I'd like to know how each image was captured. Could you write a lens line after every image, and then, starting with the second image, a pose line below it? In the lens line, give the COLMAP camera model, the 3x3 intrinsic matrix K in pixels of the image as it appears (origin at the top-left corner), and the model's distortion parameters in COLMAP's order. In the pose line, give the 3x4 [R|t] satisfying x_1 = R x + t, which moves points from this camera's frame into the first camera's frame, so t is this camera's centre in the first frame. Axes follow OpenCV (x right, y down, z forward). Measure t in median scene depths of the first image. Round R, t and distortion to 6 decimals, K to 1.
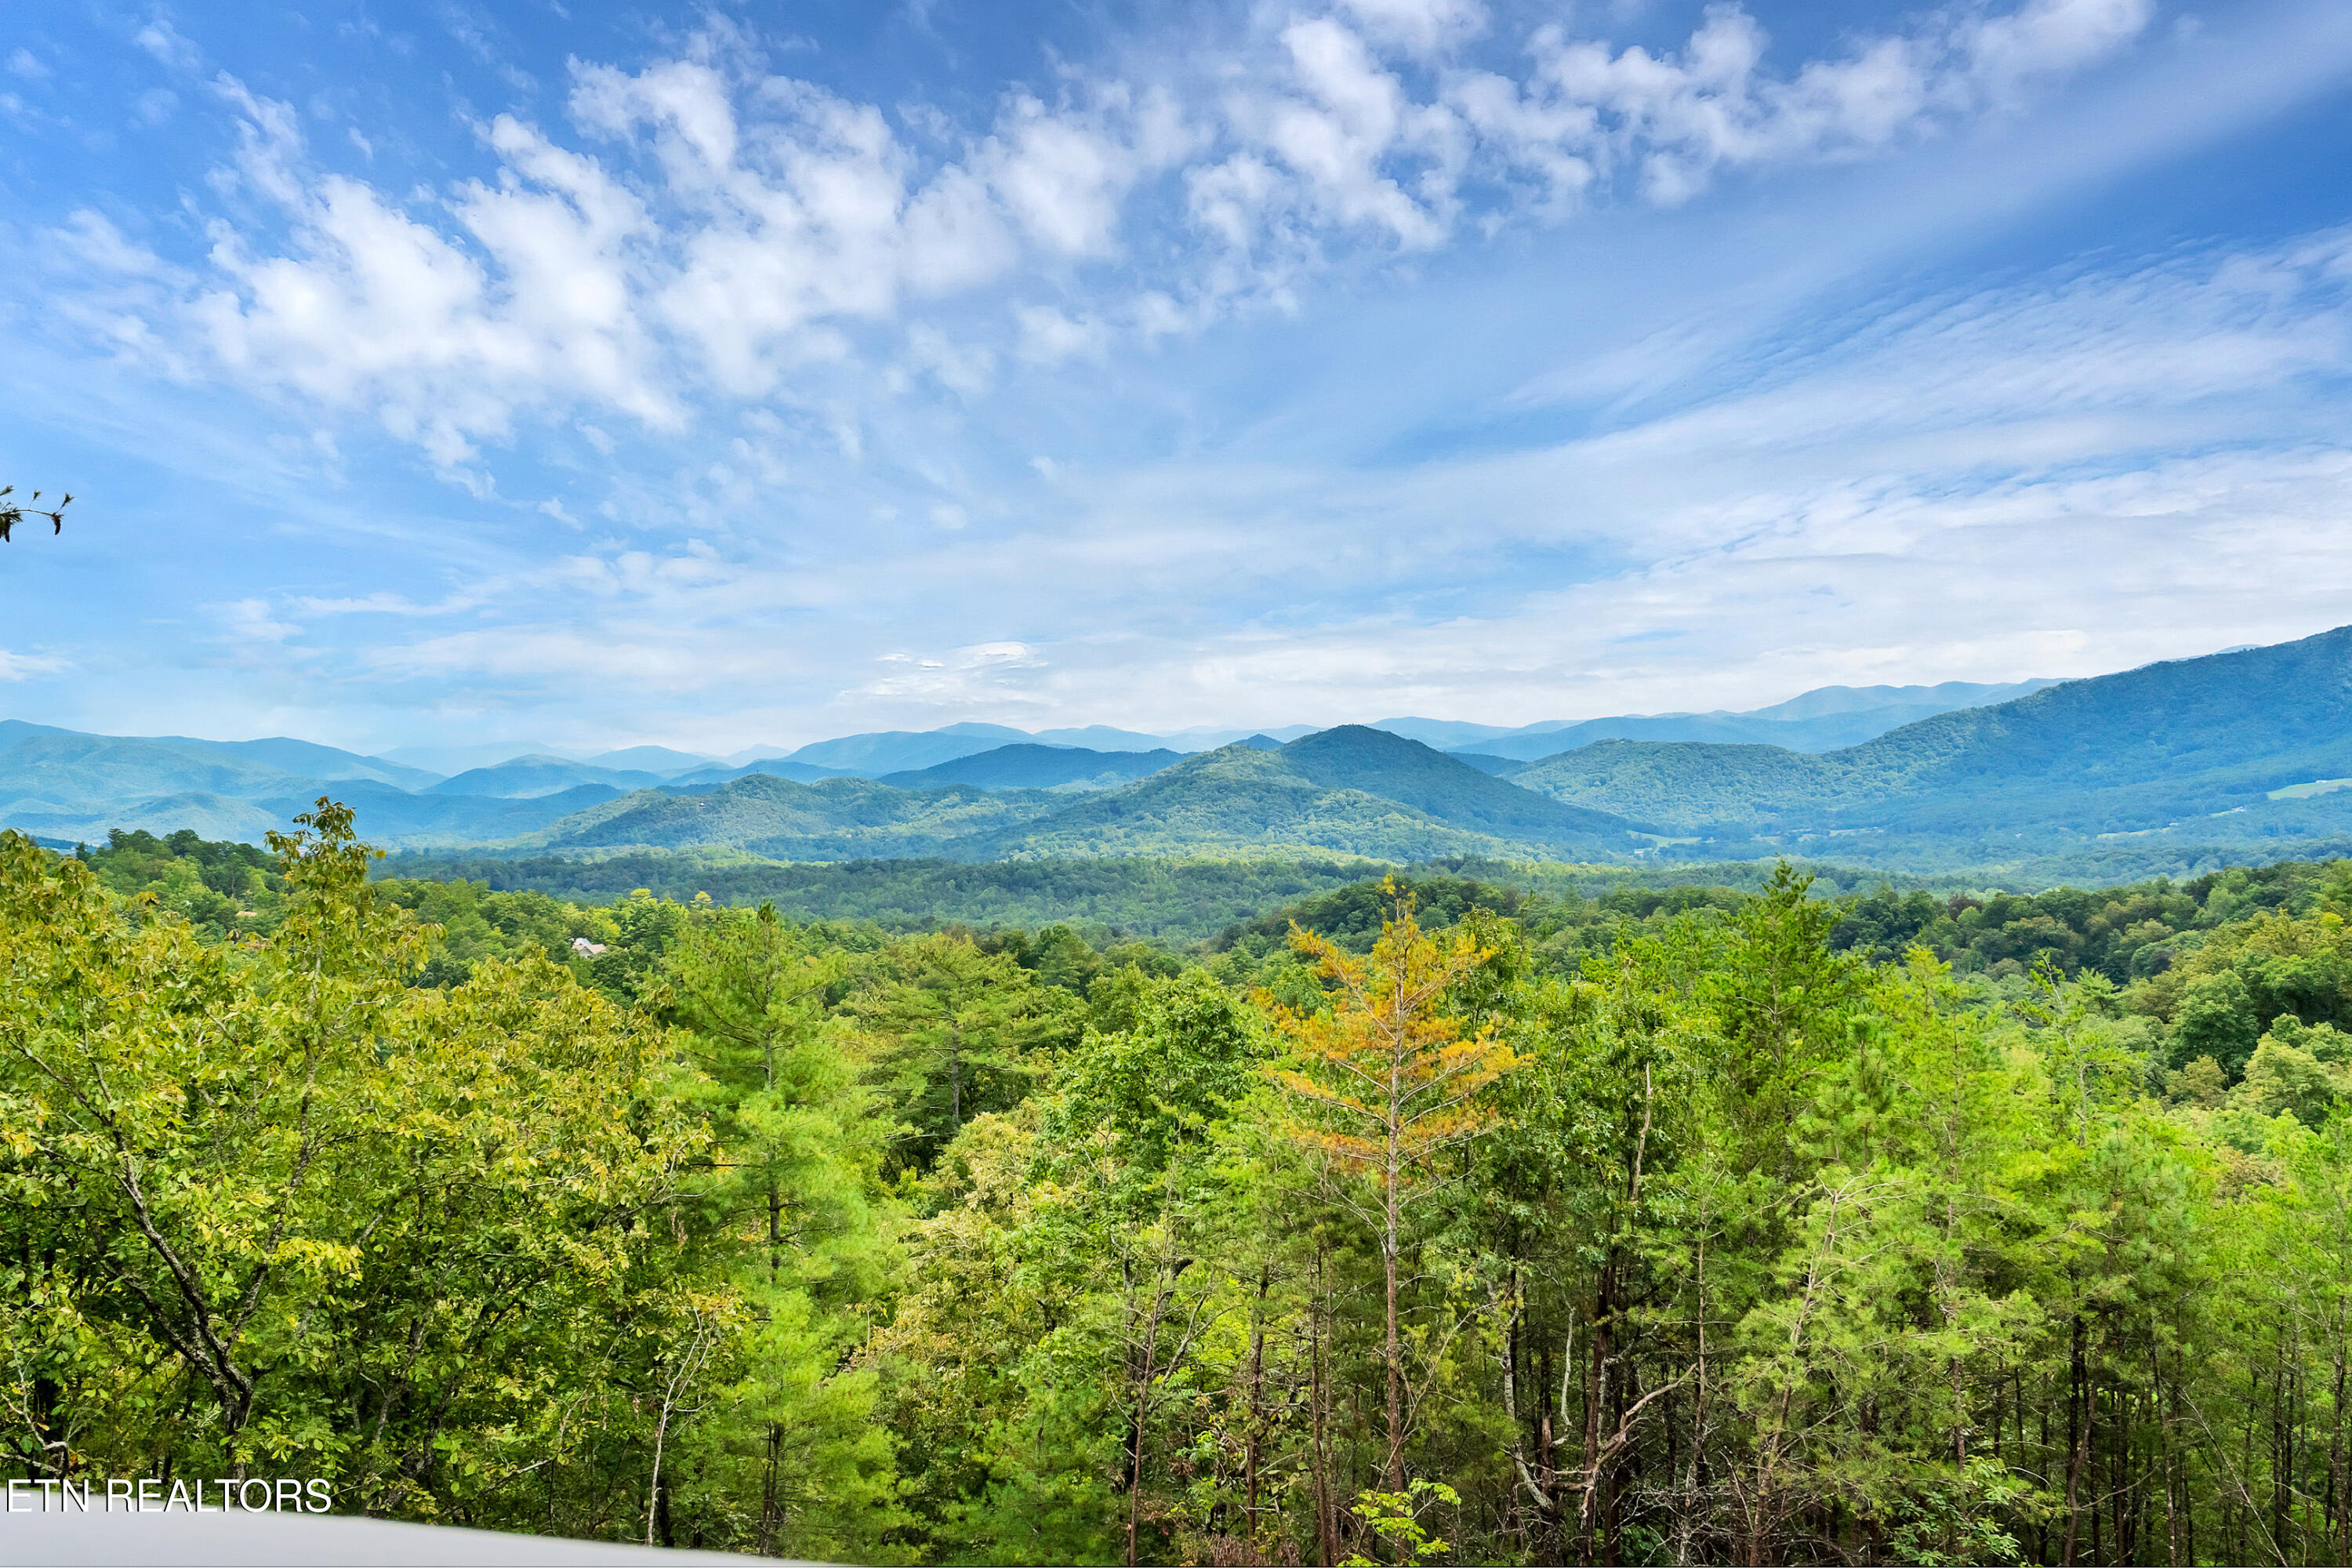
lens RADIAL K [[2117.1, 0, 1176.4], [0, 2117.1, 785.3], [0, 0, 1]] dist [0.009076, 0.001847]
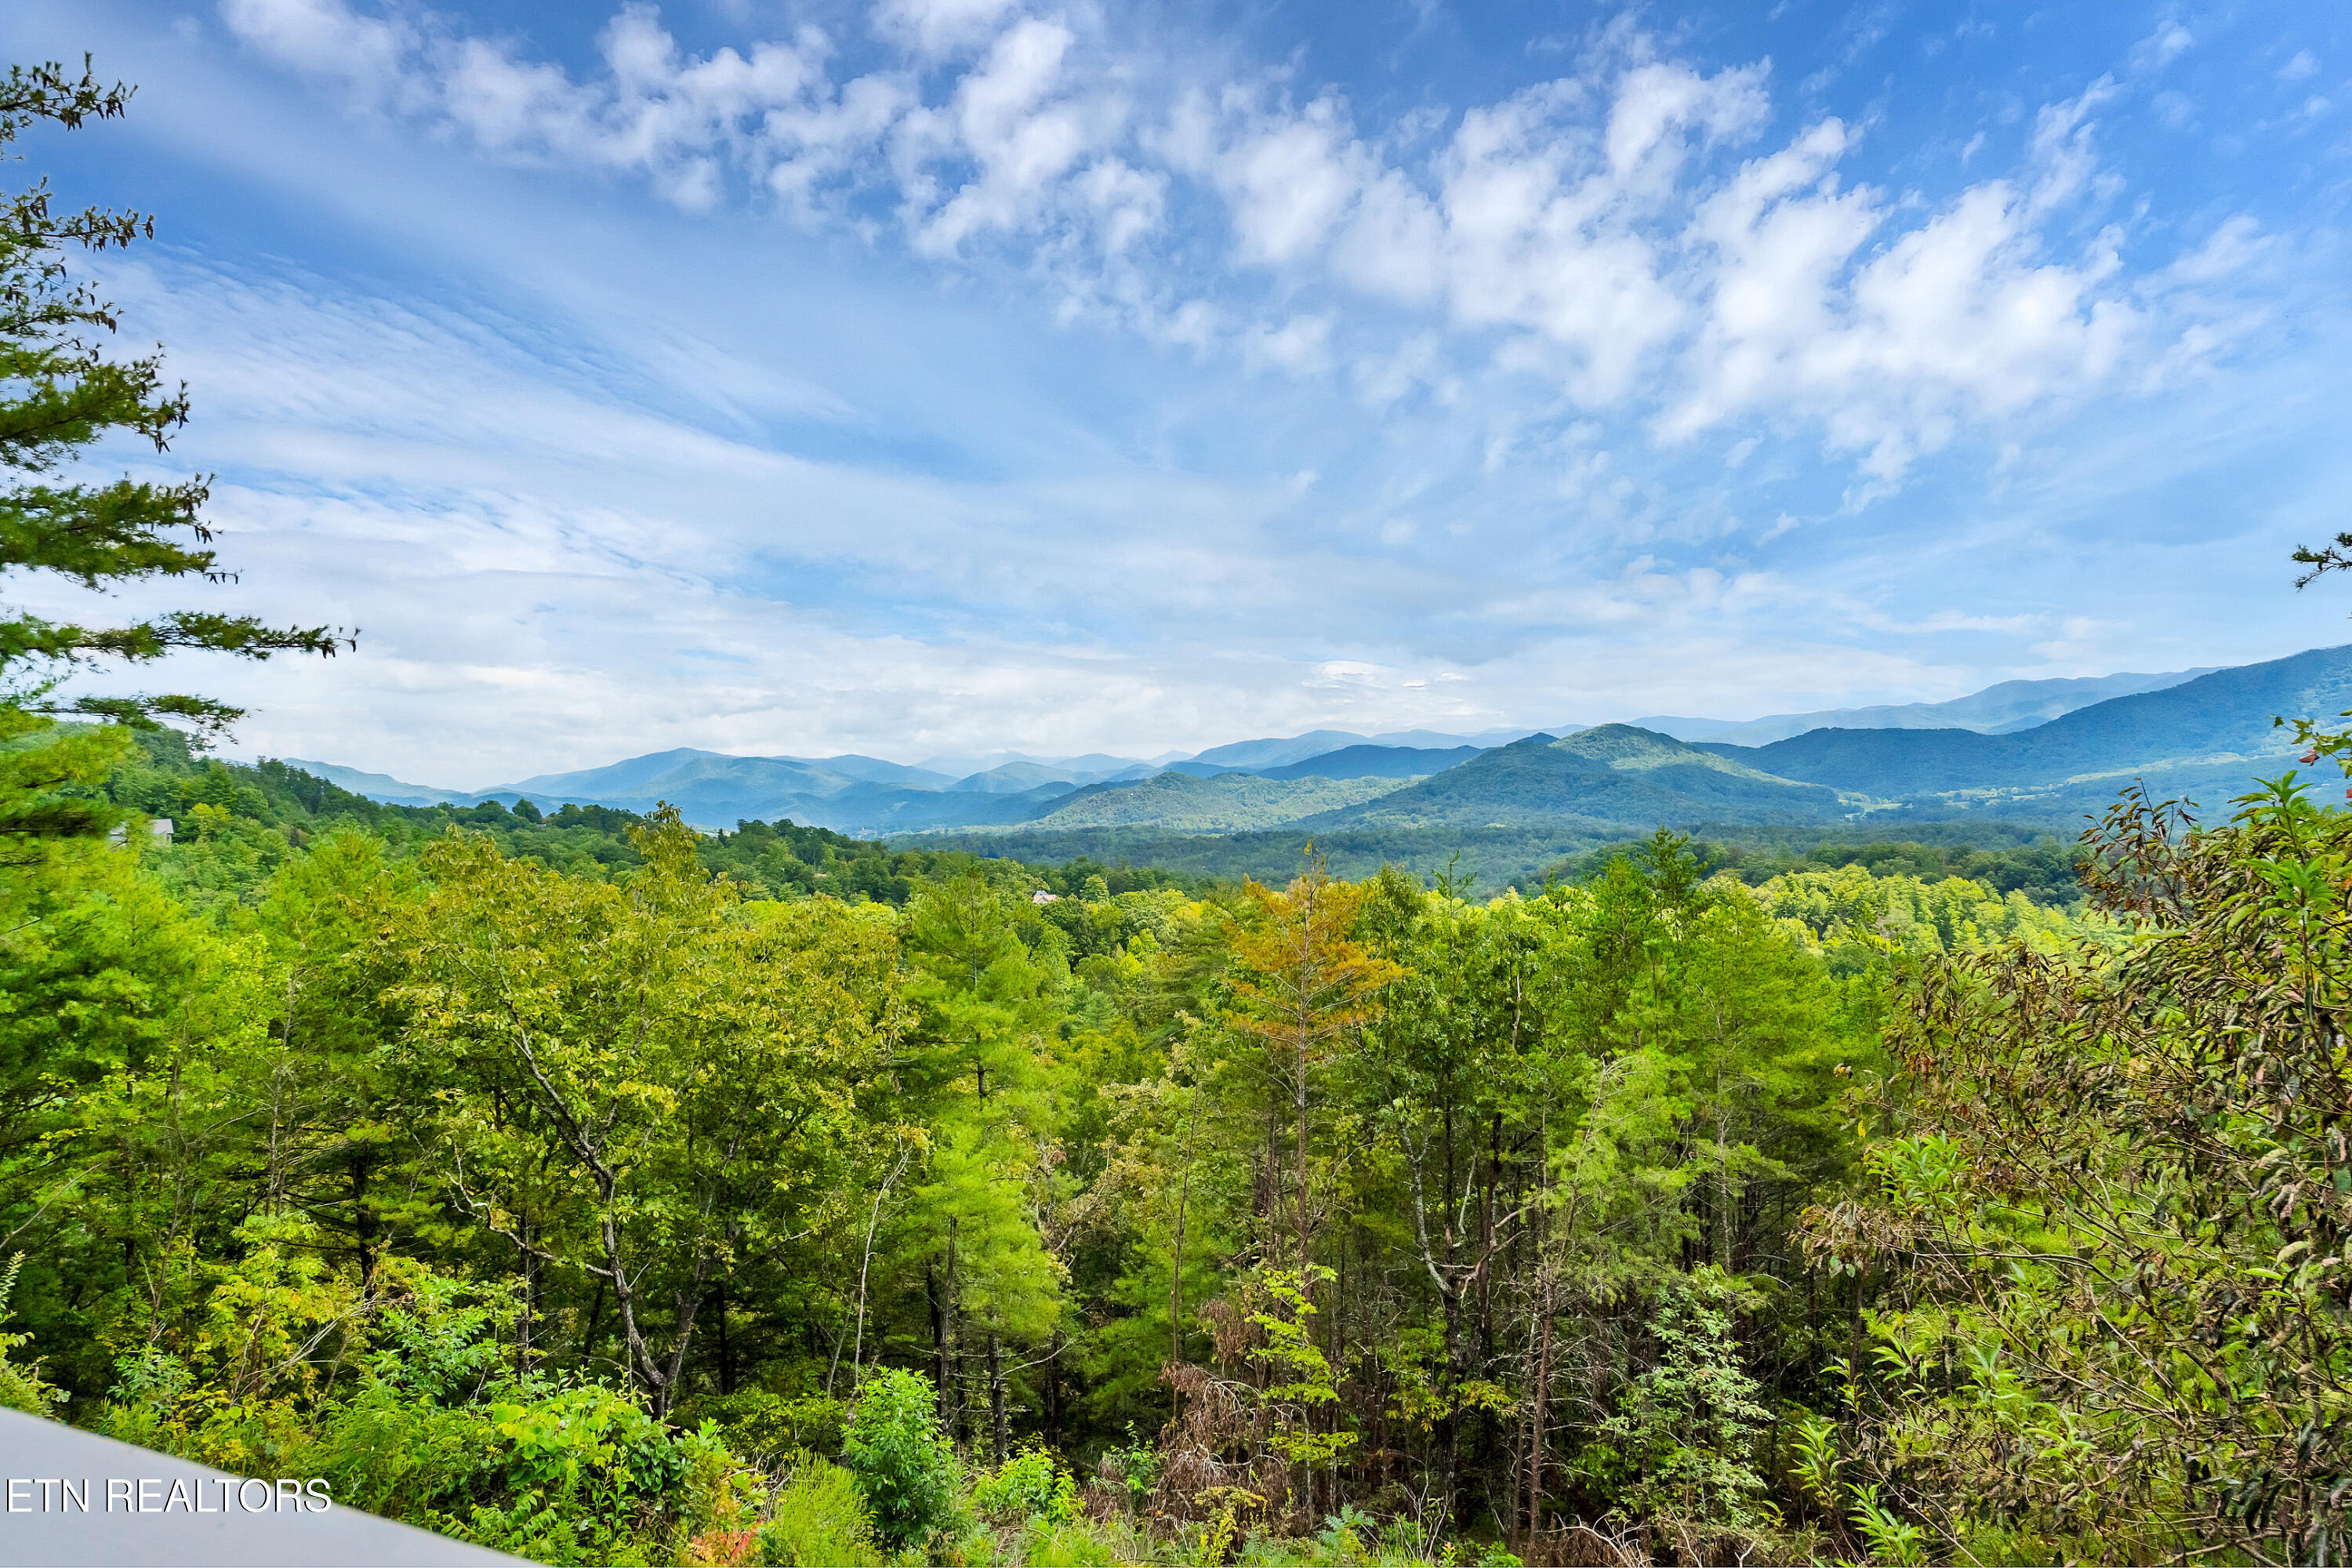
lens RADIAL K [[1566.2, 0, 1176.2], [0, 1566.2, 784.7], [0, 0, 1]] dist [-0.001011, 0.000283]
pose [[0.975801, -0.022459, -0.217503, 0.189621], [0.023749, 0.999712, 0.003317, -0.001028], [0.217366, -0.008402, 0.976054, -0.035834]]
